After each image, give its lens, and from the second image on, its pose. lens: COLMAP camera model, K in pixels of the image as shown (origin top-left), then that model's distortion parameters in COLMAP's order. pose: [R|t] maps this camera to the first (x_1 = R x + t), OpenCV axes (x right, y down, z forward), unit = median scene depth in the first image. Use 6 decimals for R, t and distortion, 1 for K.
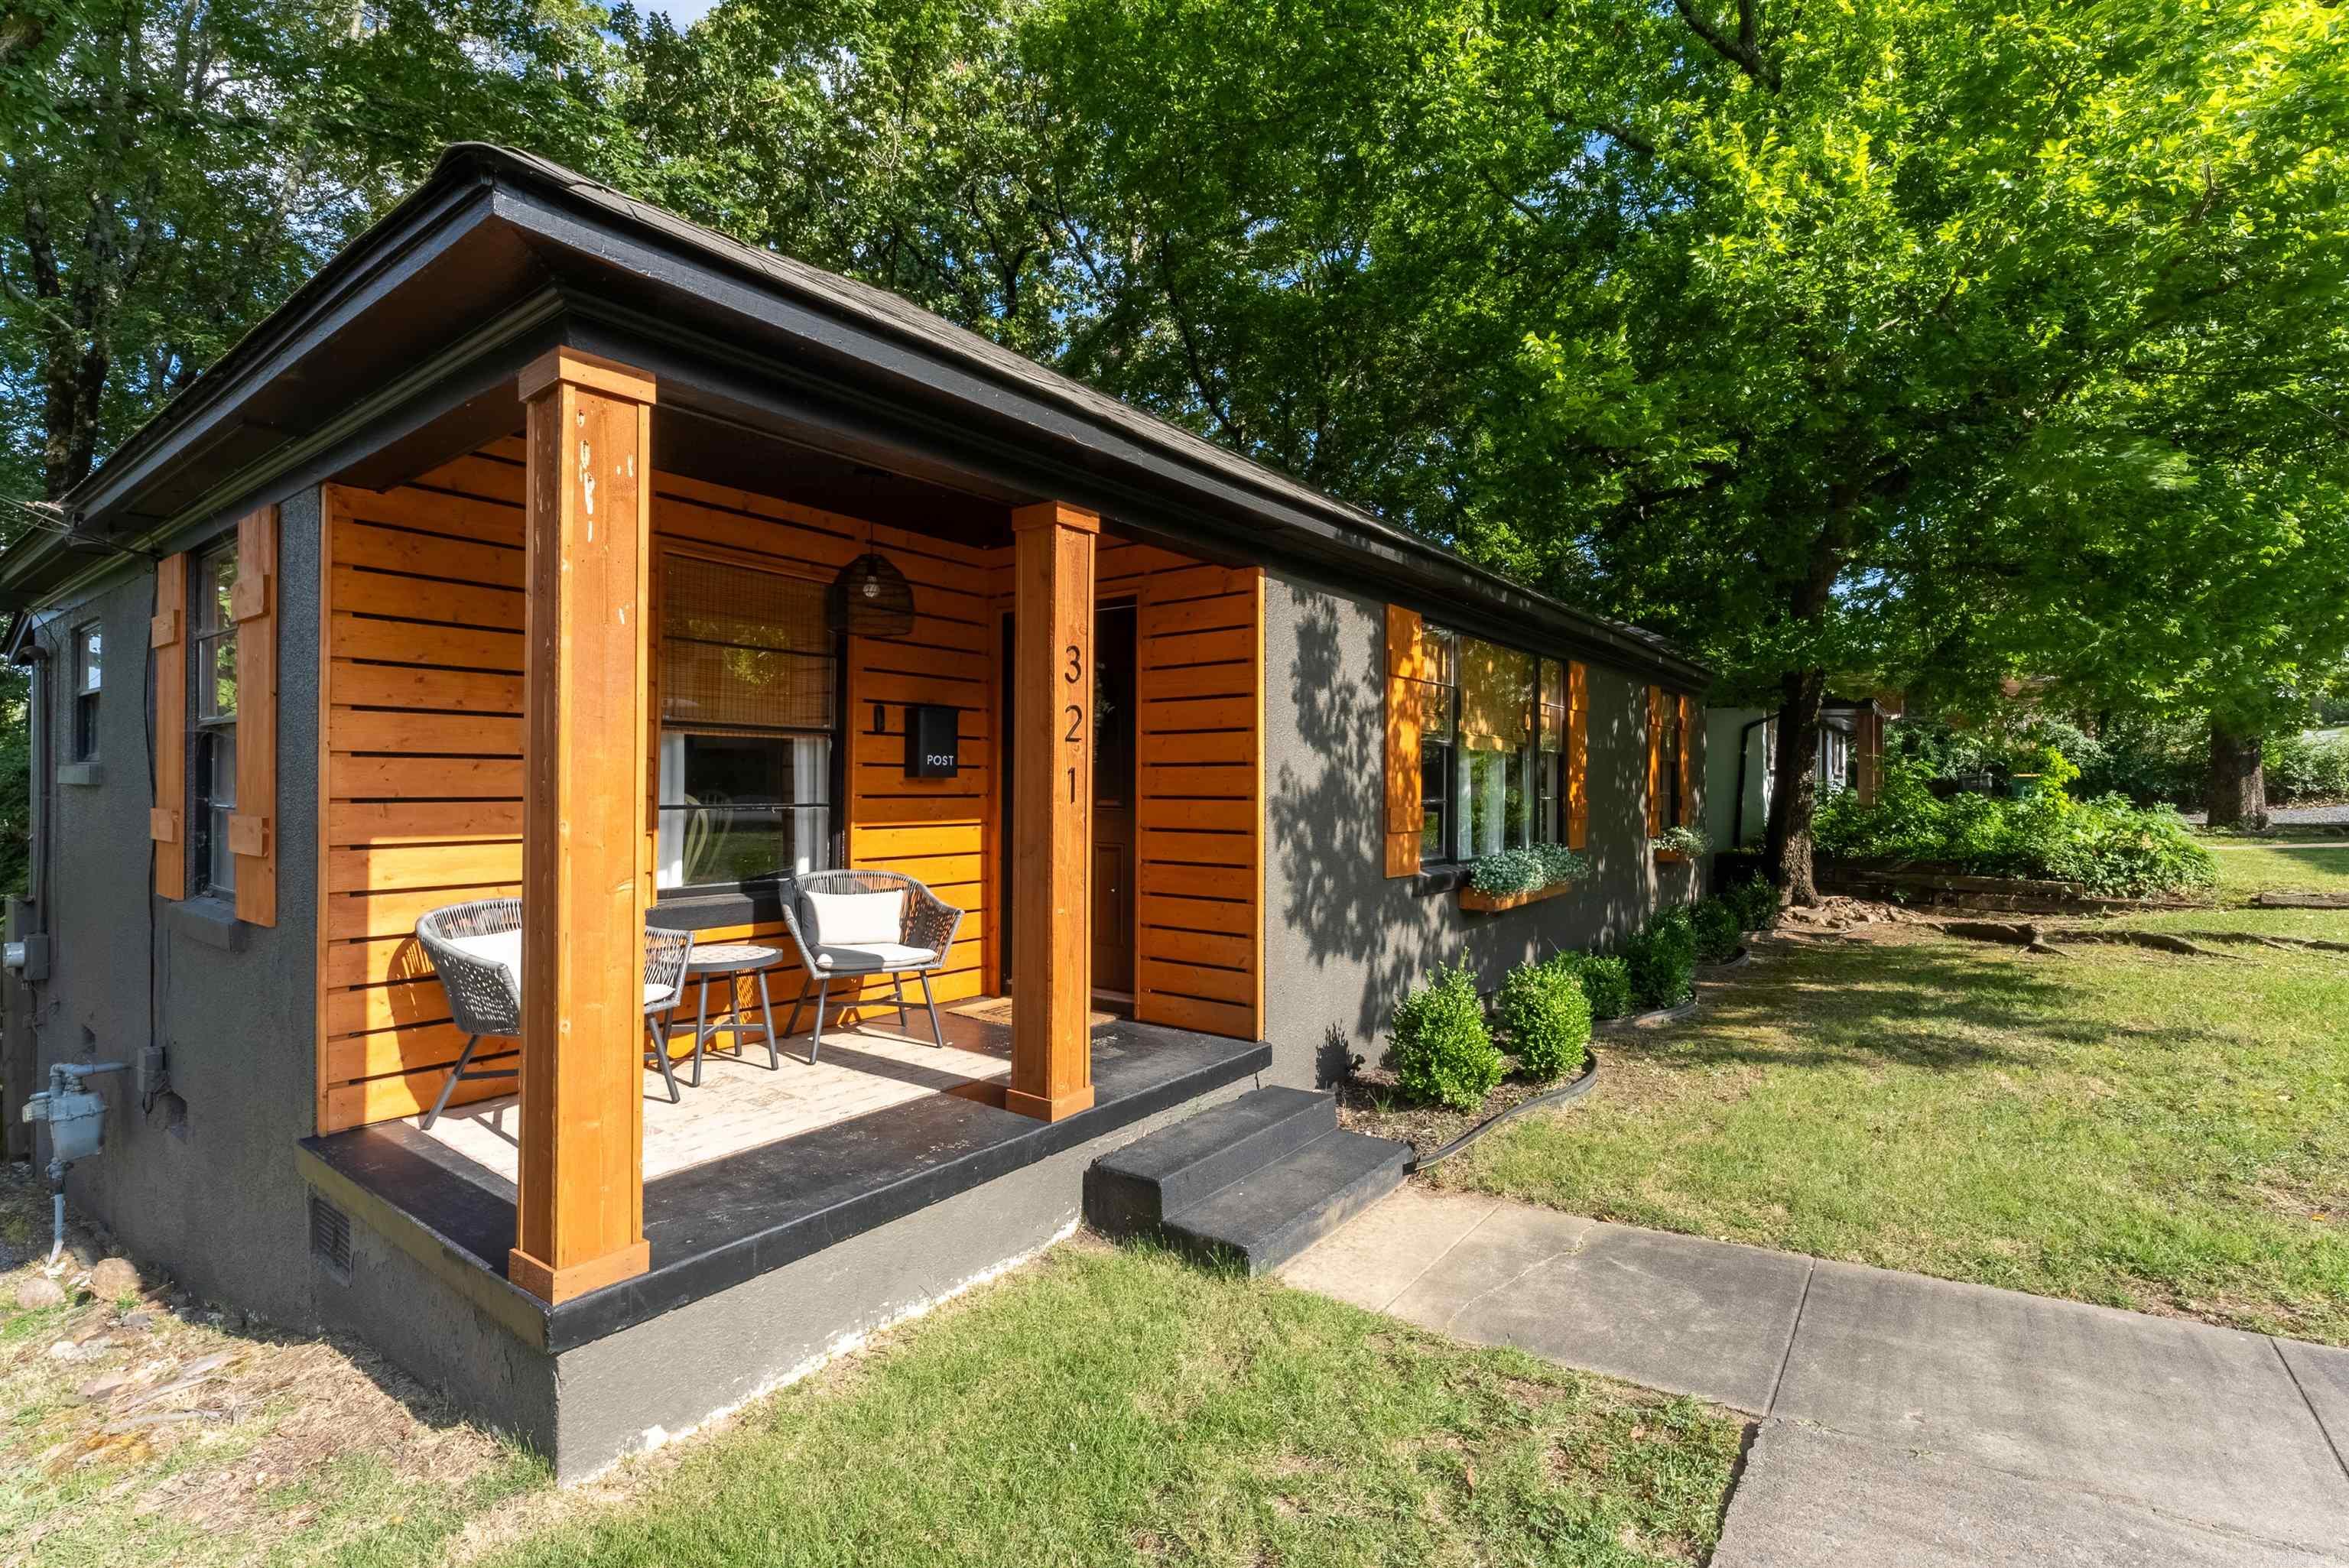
lens RADIAL K [[1054.7, 0, 1202.0], [0, 1054.7, 784.2], [0, 0, 1]] dist [-0.001626, 0.000878]
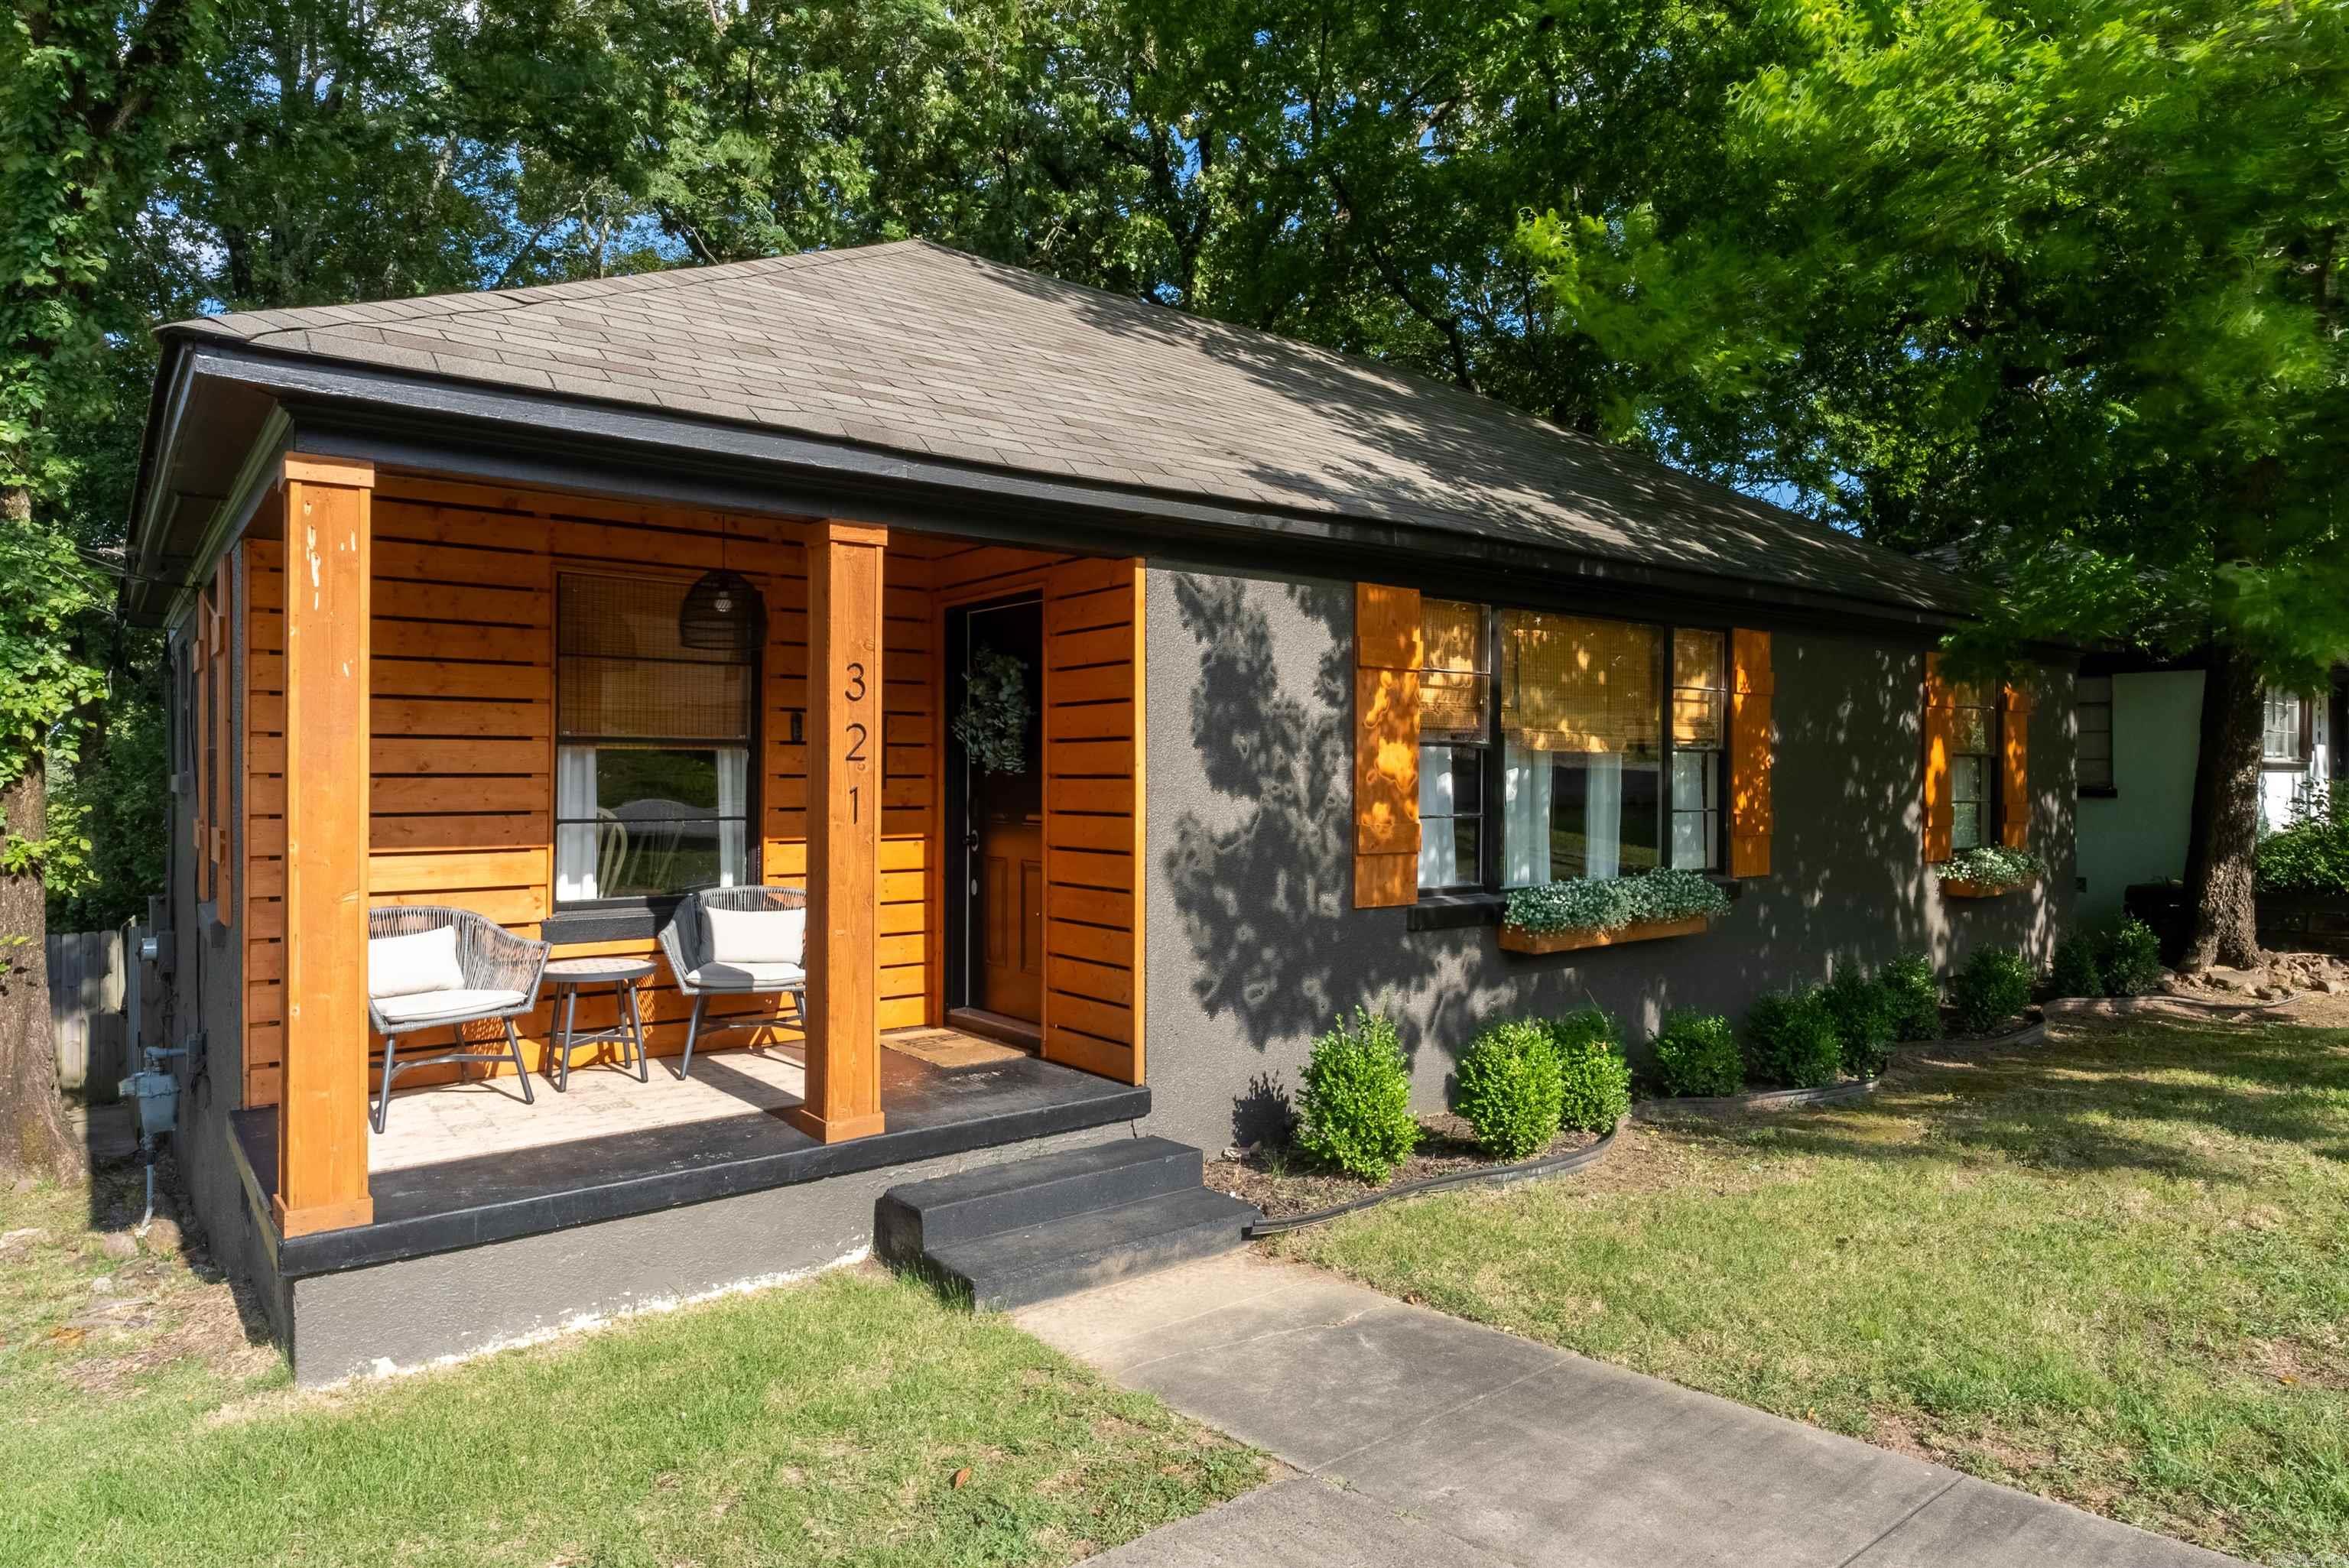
lens RADIAL K [[1397.3, 0, 1170.1], [0, 1397.3, 784.2], [0, 0, 1]] dist [-0.002377, -0.000793]
pose [[0.962677, 0.000094, -0.270651, 0.435521], [0.001459, 0.999984, 0.005538, -0.021231], [0.270647, -0.005726, 0.962662, -0.149030]]
